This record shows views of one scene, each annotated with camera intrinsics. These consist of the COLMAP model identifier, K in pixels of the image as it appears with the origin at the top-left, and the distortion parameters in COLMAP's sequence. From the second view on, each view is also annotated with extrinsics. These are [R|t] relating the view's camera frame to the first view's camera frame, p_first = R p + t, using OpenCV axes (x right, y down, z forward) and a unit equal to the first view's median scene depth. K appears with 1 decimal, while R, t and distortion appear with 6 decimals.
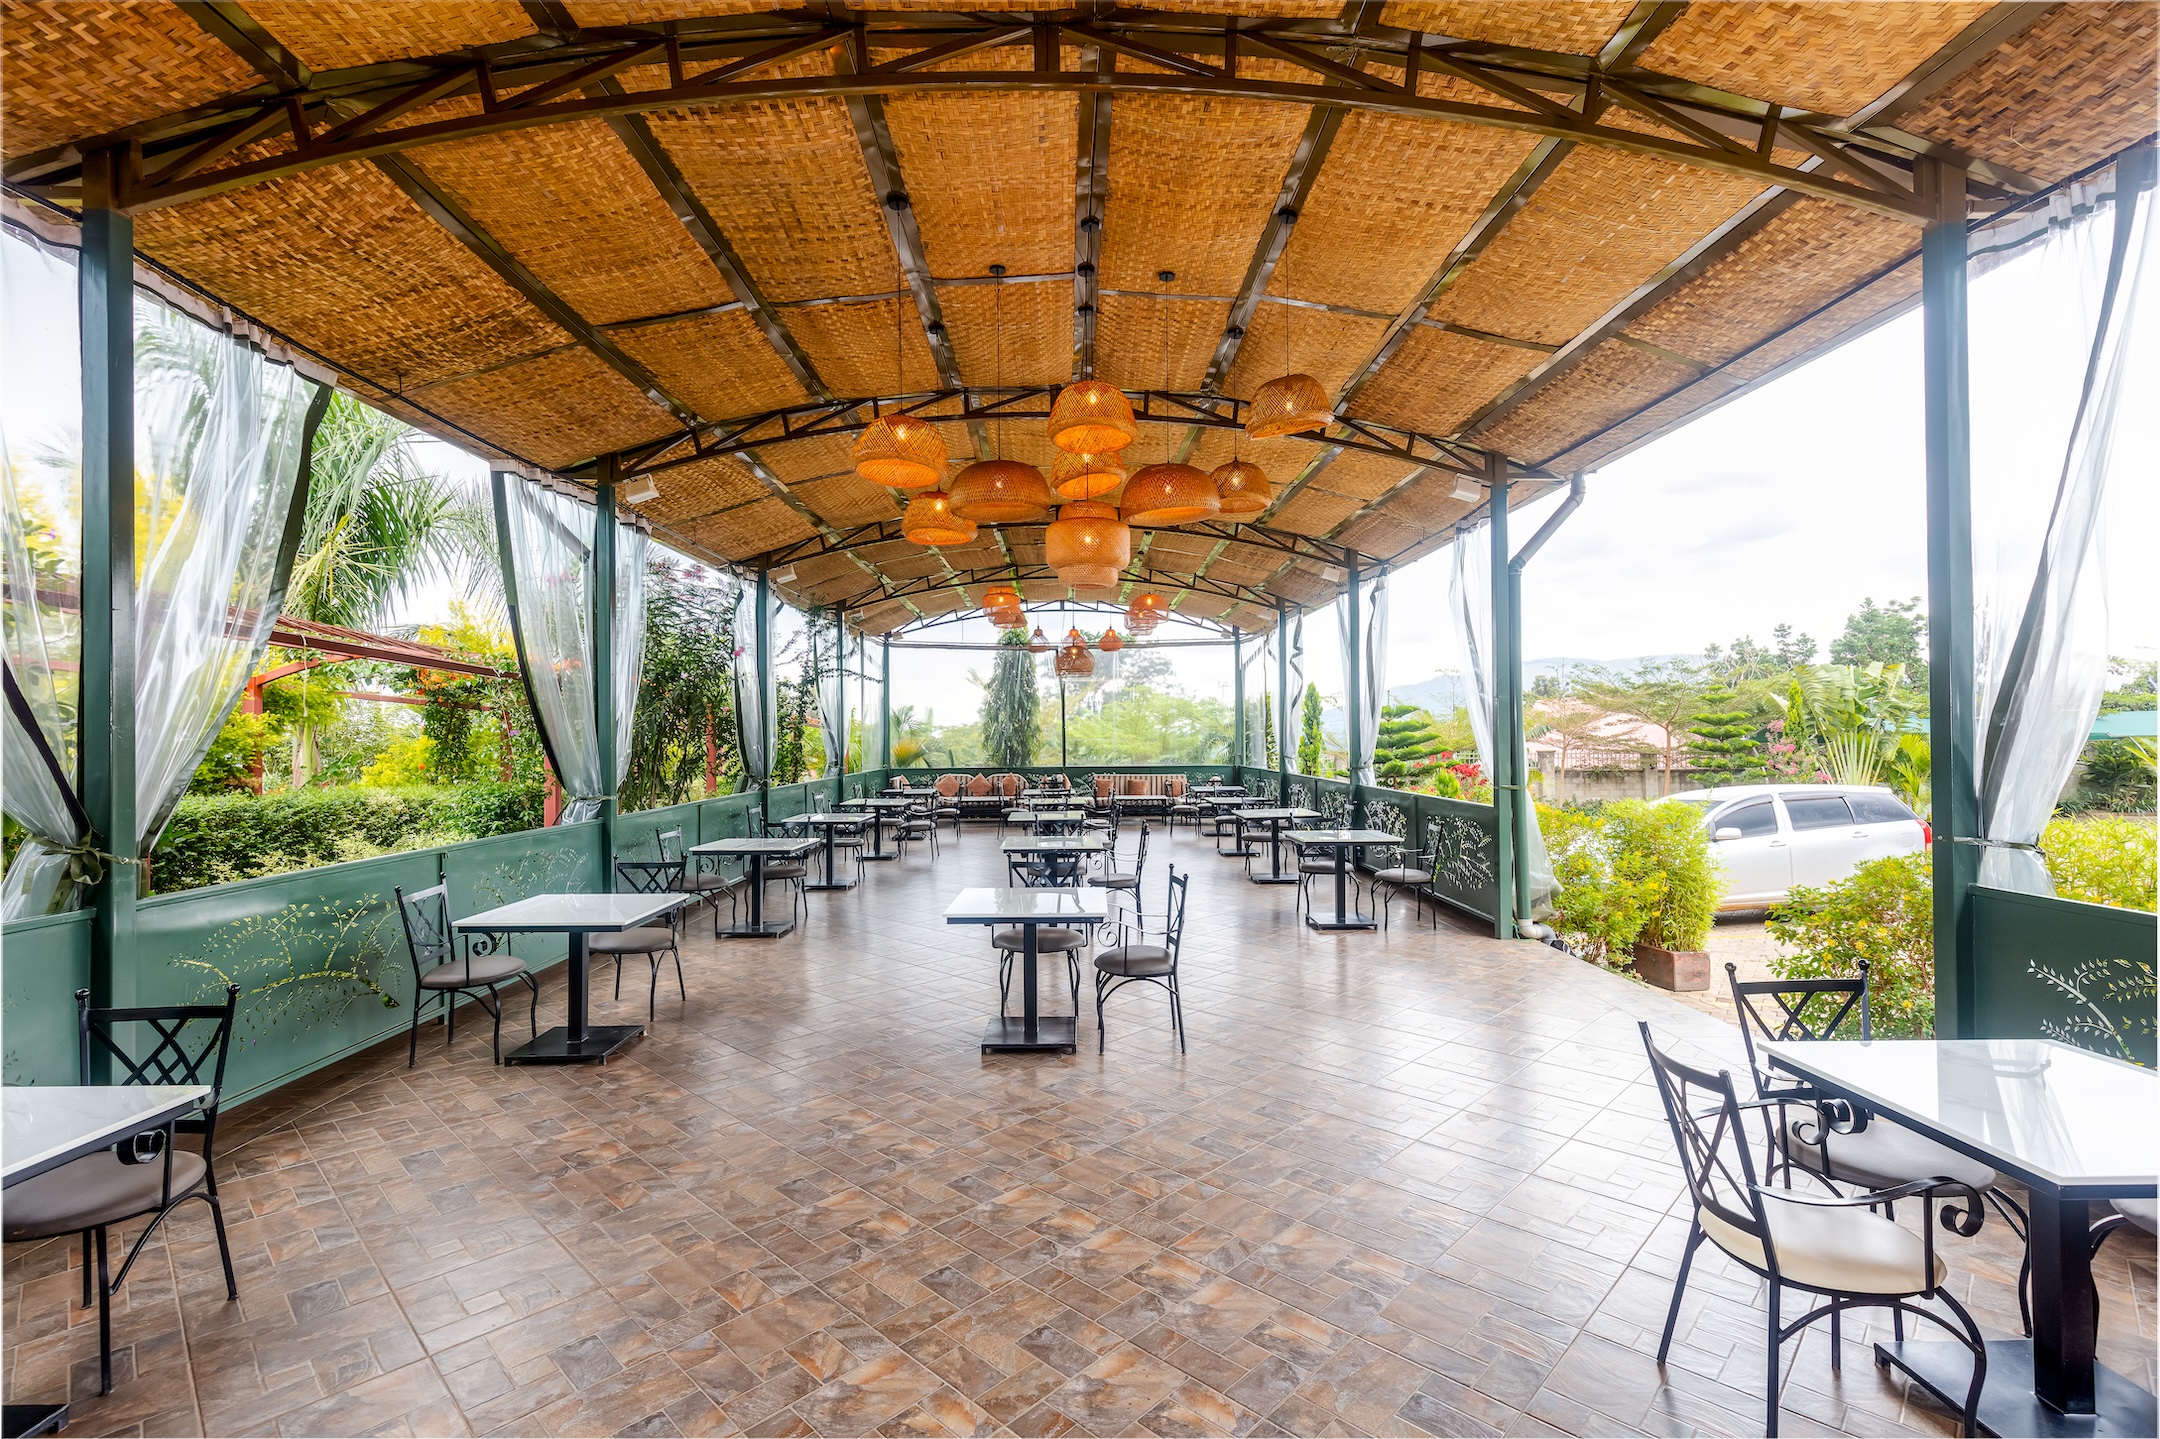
lens RADIAL K [[963.8, 0, 1080.0], [0, 963.8, 719.5], [0, 0, 1]] dist [0.014296, -0.000041]
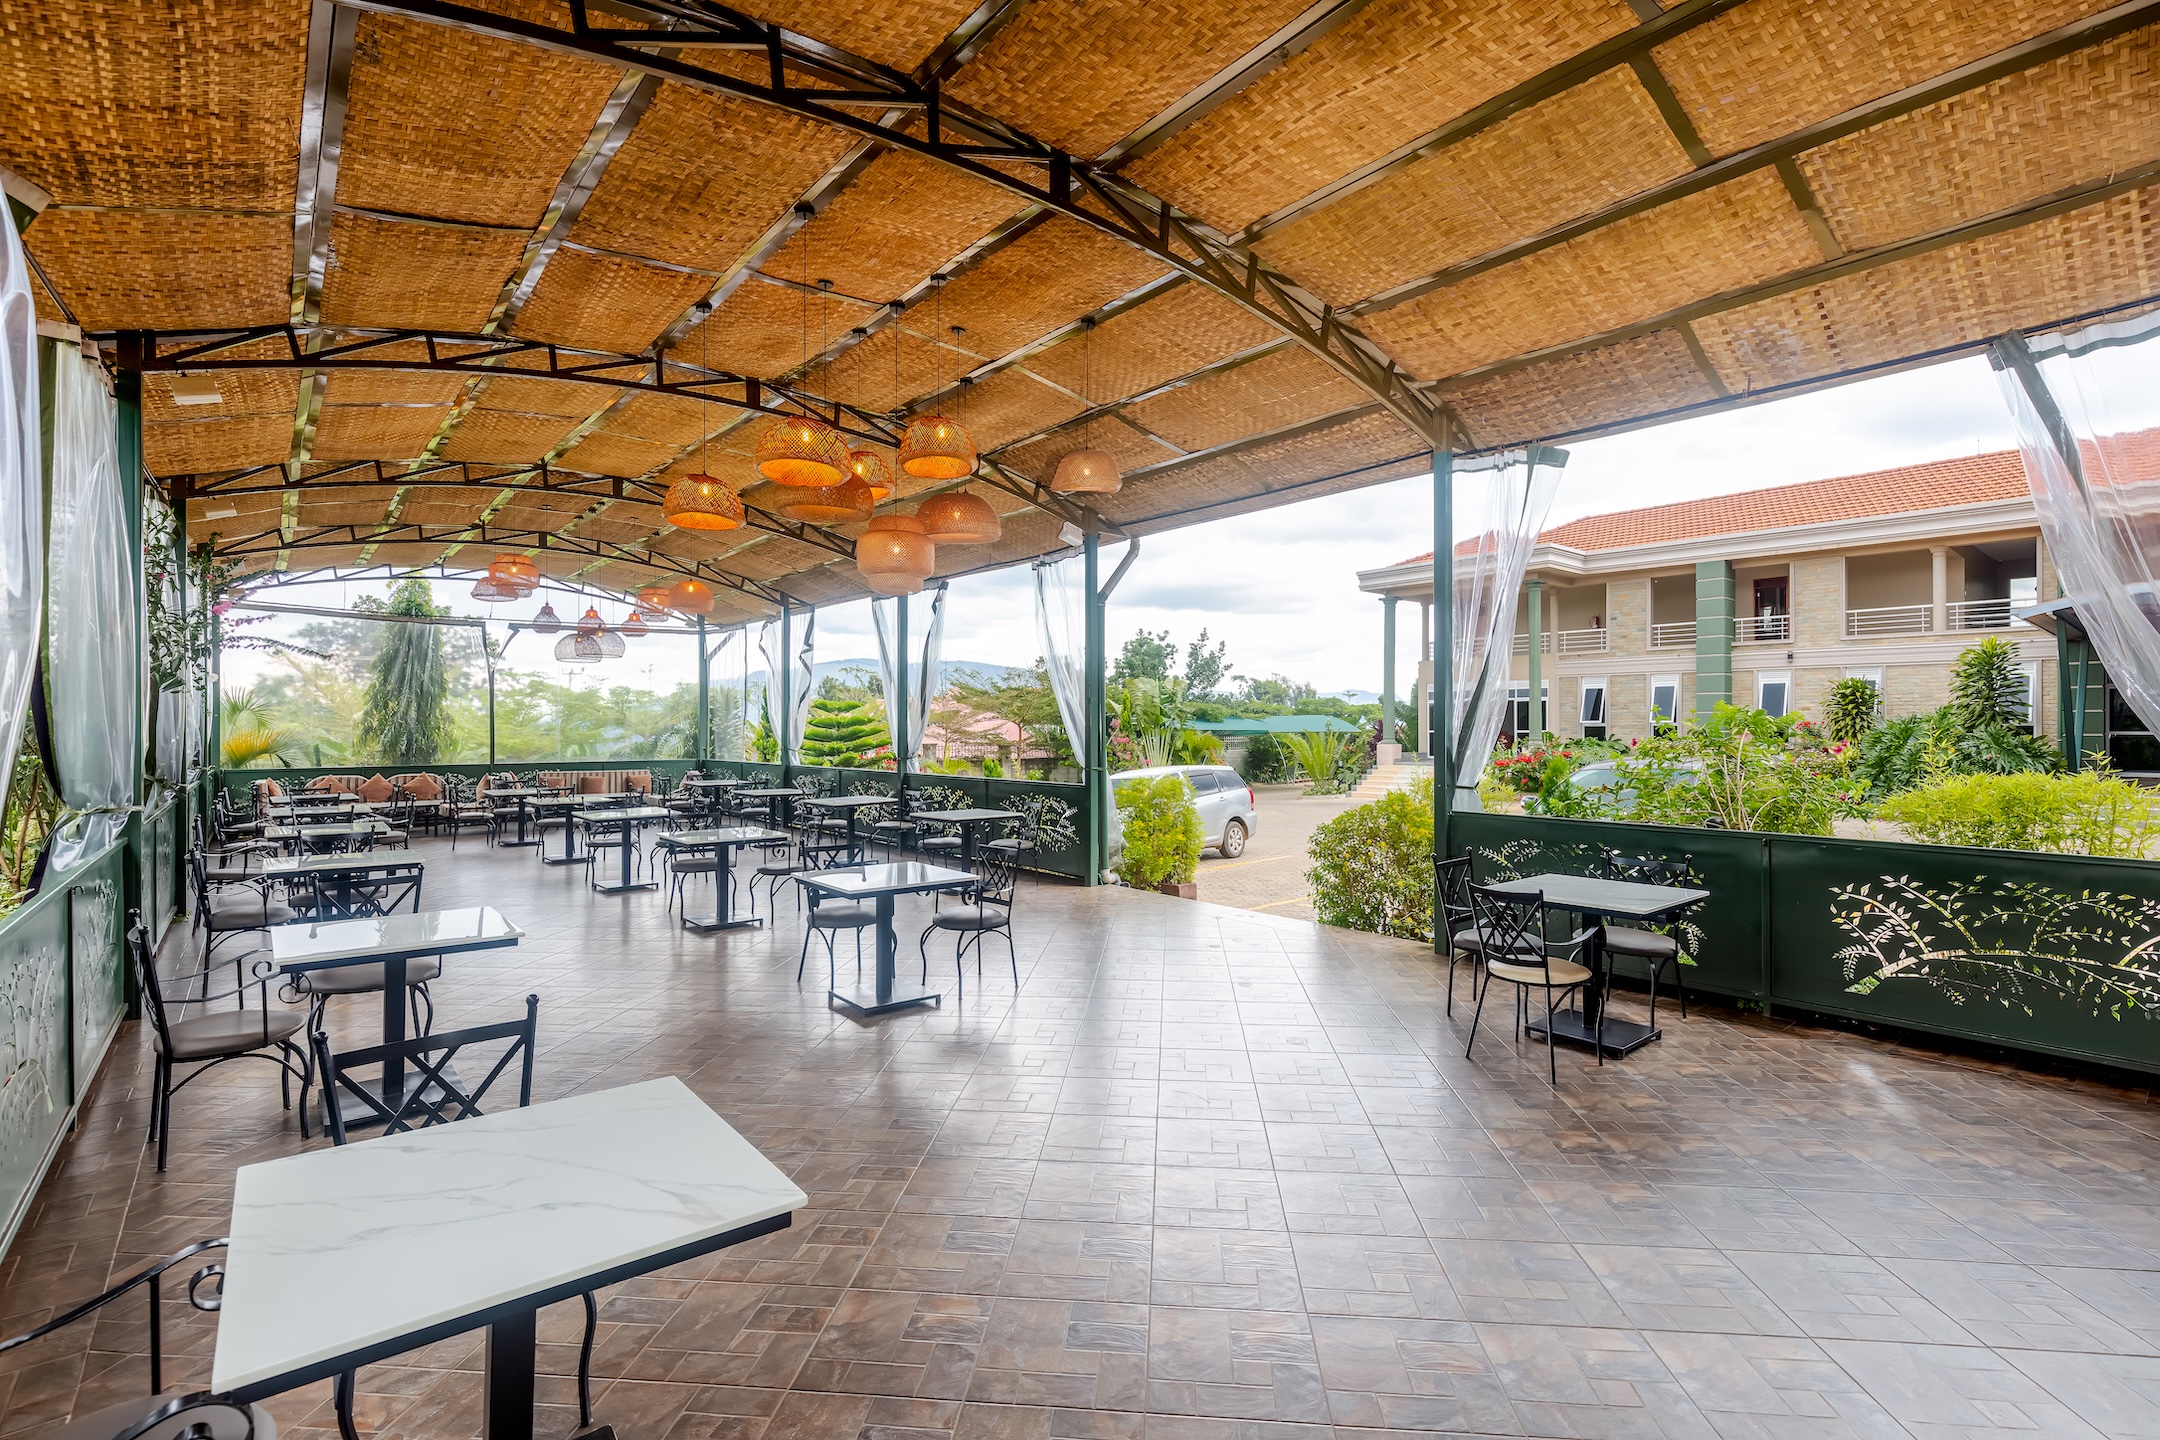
lens RADIAL K [[963.8, 0, 1080.0], [0, 963.8, 720.0], [0, 0, 1]] dist [0.014296, -0.000041]
pose [[0.787654, 0.011518, 0.616010, -0.141039], [-0.015457, 0.999880, 0.001069, 0.001209], [-0.615924, -0.010364, 0.787738, -0.001590]]
